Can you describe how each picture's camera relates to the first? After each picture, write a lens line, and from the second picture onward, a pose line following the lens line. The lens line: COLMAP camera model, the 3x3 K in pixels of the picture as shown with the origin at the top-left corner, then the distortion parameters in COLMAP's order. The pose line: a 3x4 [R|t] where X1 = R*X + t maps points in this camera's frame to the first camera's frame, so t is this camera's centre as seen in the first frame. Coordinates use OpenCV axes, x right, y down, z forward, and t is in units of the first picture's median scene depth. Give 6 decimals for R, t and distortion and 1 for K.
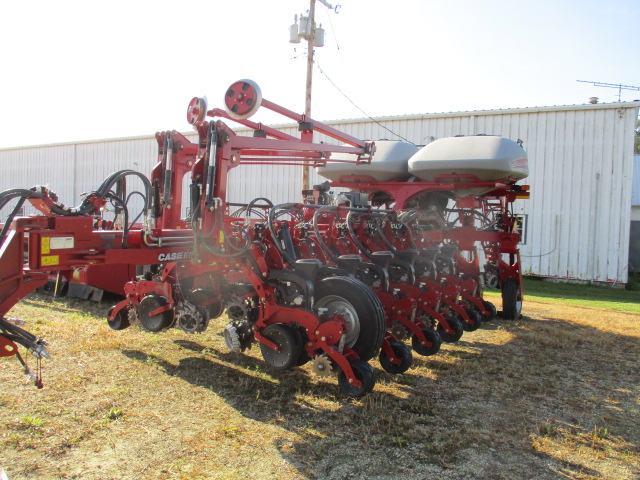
lens RADIAL K [[525.8, 0, 320.0], [0, 525.8, 240.0], [0, 0, 1]] dist [-0.036845, 0.004358]
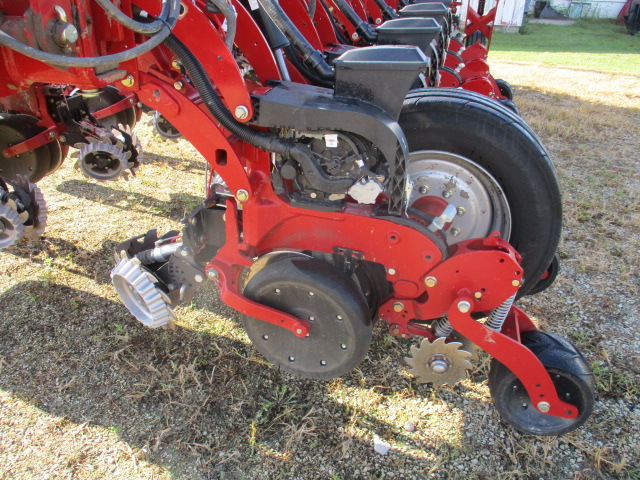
lens RADIAL K [[525.8, 0, 320.0], [0, 525.8, 240.0], [0, 0, 1]] dist [-0.036845, 0.004358]
pose [[0.949101, -0.160221, 0.271176, -0.149187], [0.021775, 0.892271, 0.450975, 0.000789], [-0.314218, -0.422116, 0.850344, 0.706563]]
